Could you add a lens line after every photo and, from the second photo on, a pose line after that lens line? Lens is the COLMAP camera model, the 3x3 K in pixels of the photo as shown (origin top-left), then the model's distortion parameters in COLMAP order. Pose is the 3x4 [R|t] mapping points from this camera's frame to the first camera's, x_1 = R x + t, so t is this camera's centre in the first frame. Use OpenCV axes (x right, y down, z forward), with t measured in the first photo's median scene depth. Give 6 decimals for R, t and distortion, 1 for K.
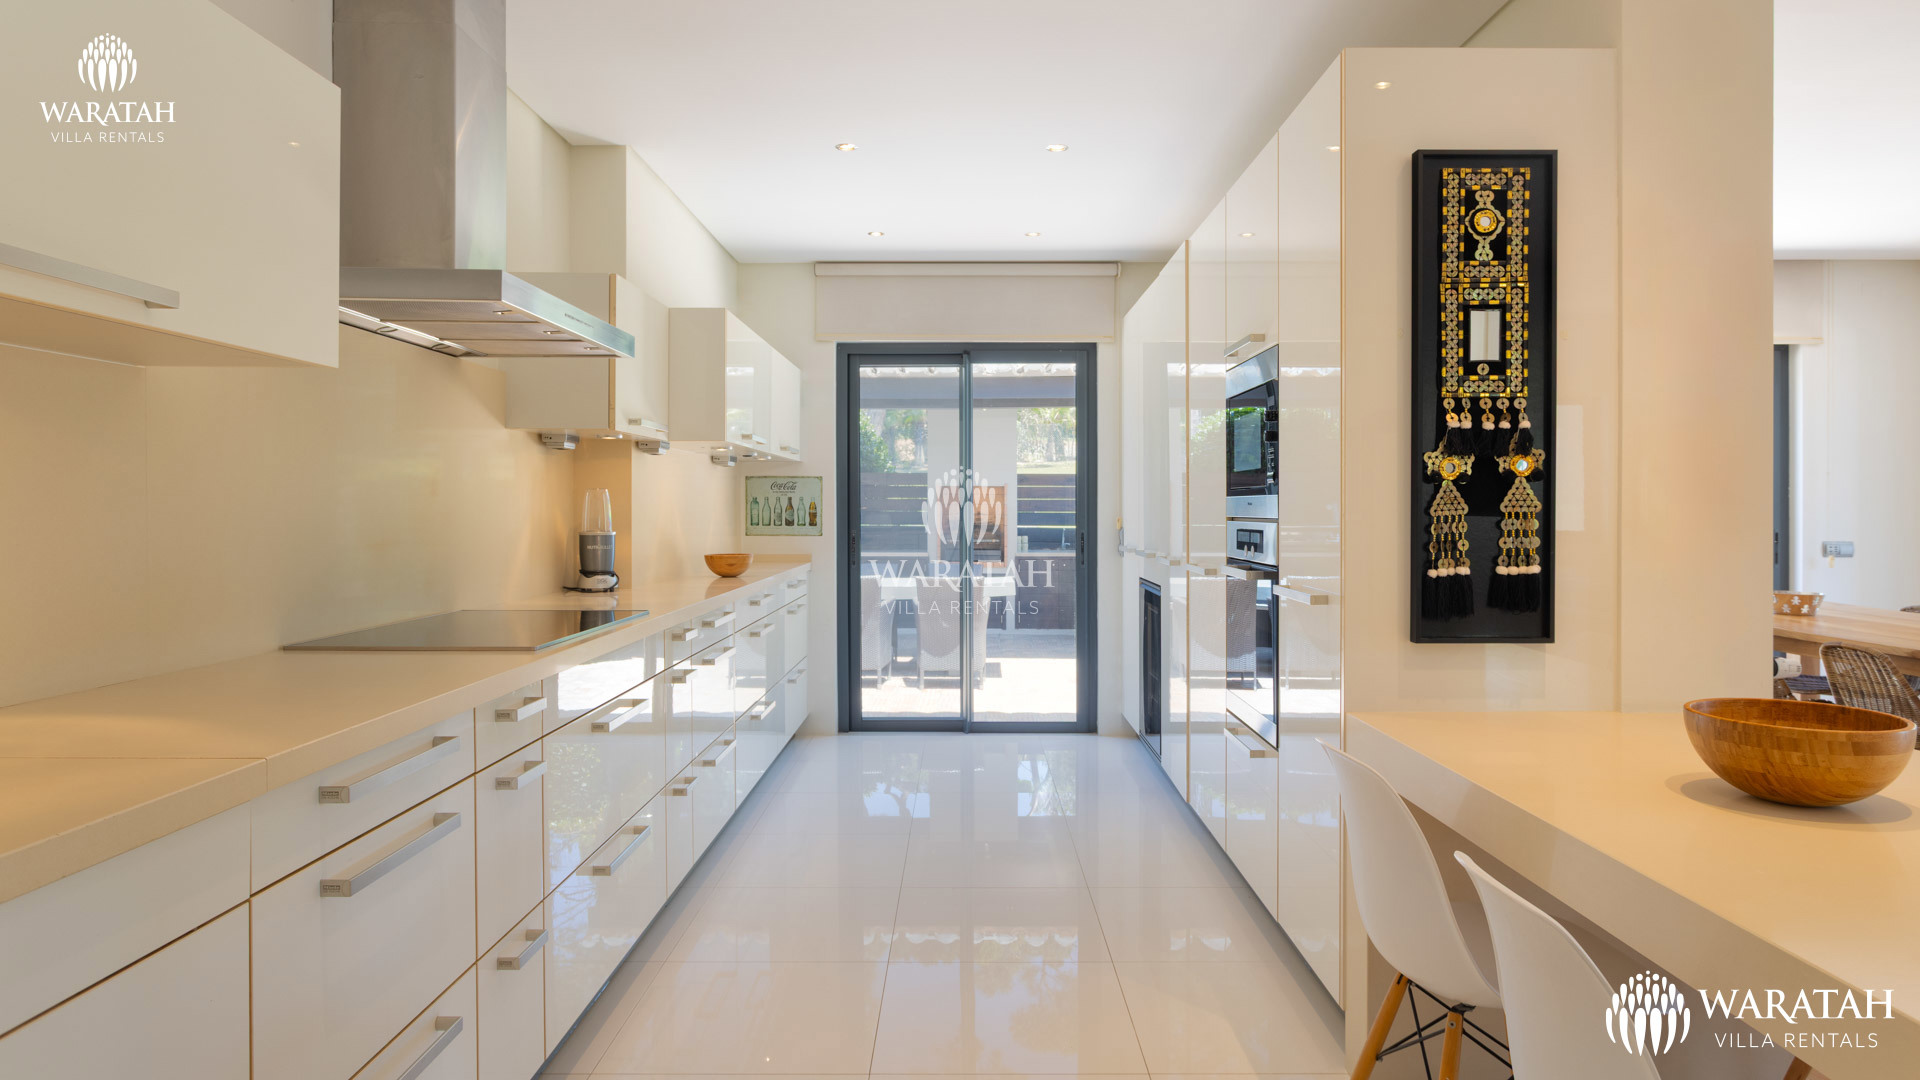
lens RADIAL K [[1117.8, 0, 967.2], [0, 1117.8, 509.6], [0, 0, 1]] dist [-0.001551, -0.000062]
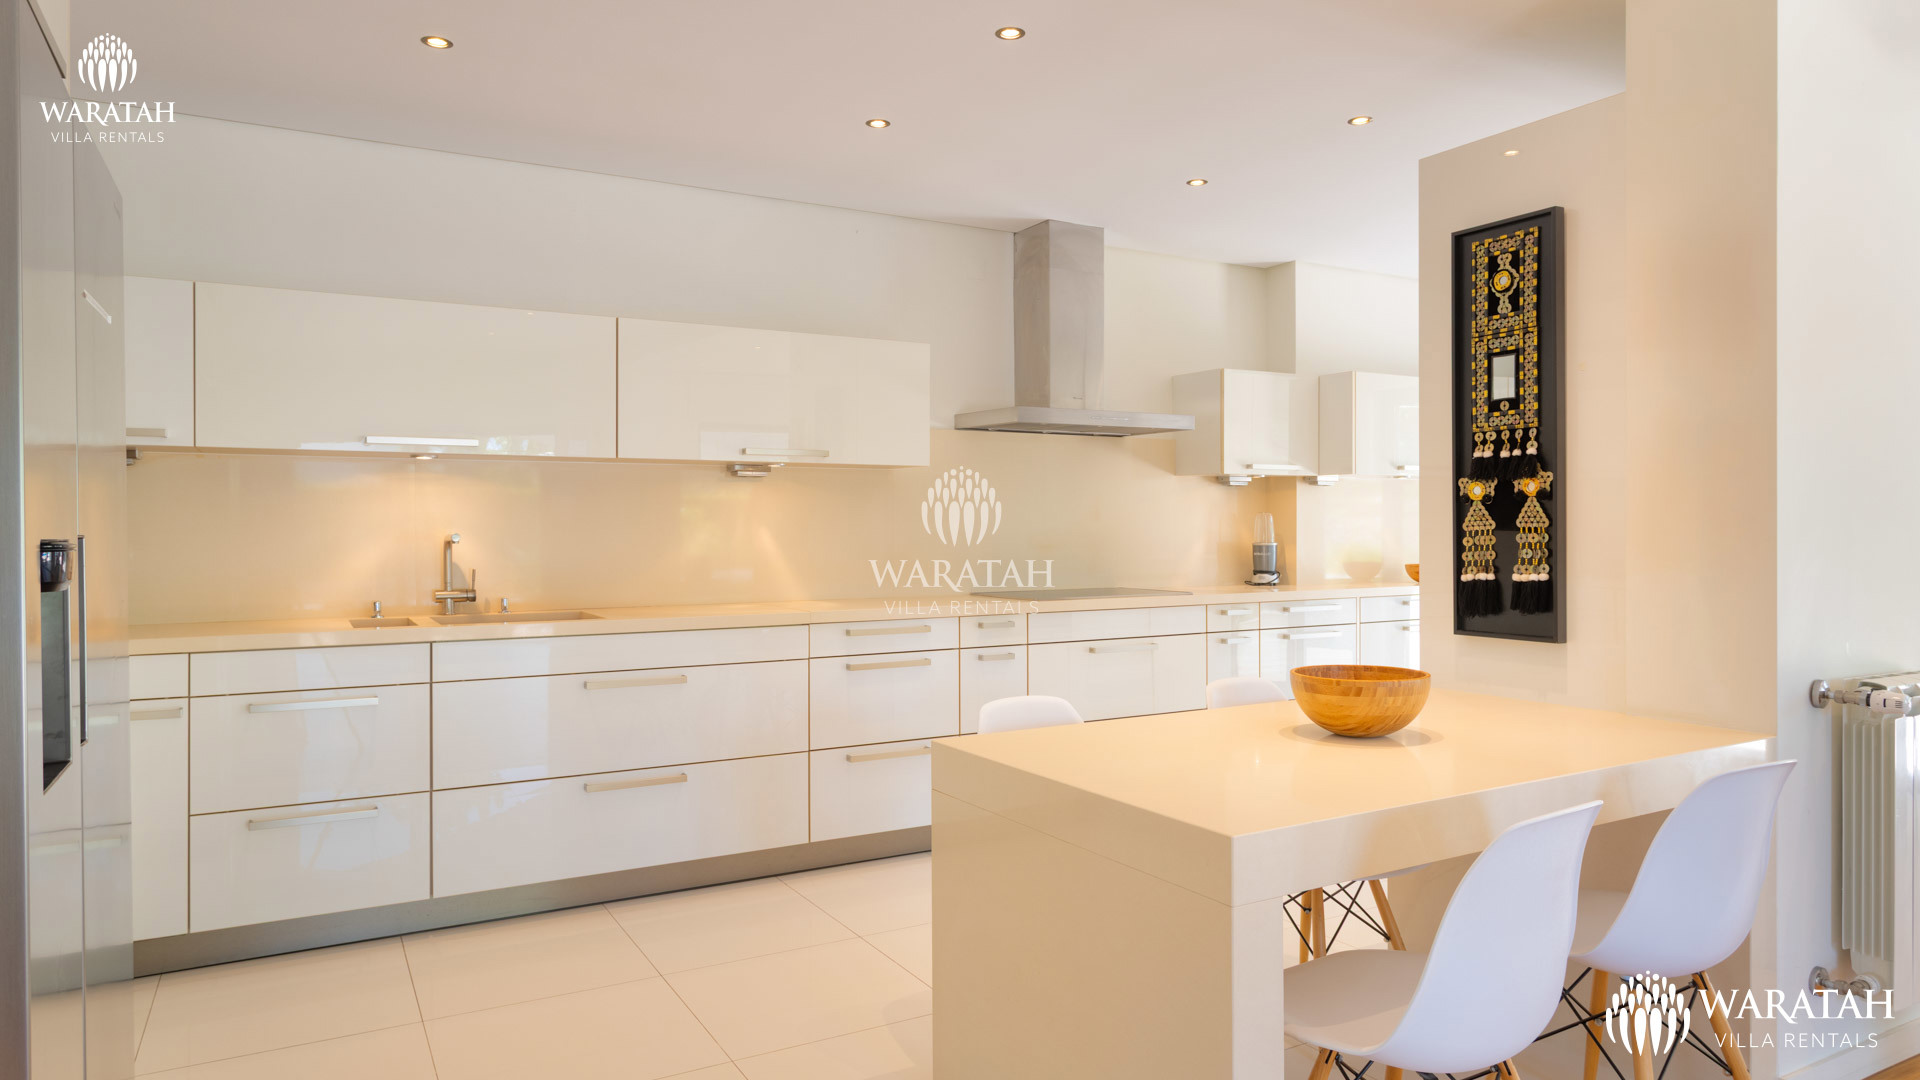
lens RADIAL K [[1150.5, 0, 961.1], [0, 1150.5, 536.5], [0, 0, 1]] dist [0.002665, 0.001073]
pose [[0.504198, 0.003745, -0.863580, 1.222910], [0.002915, 0.999978, 0.006039, 0.002991], [0.863583, -0.005562, 0.504176, -0.106549]]
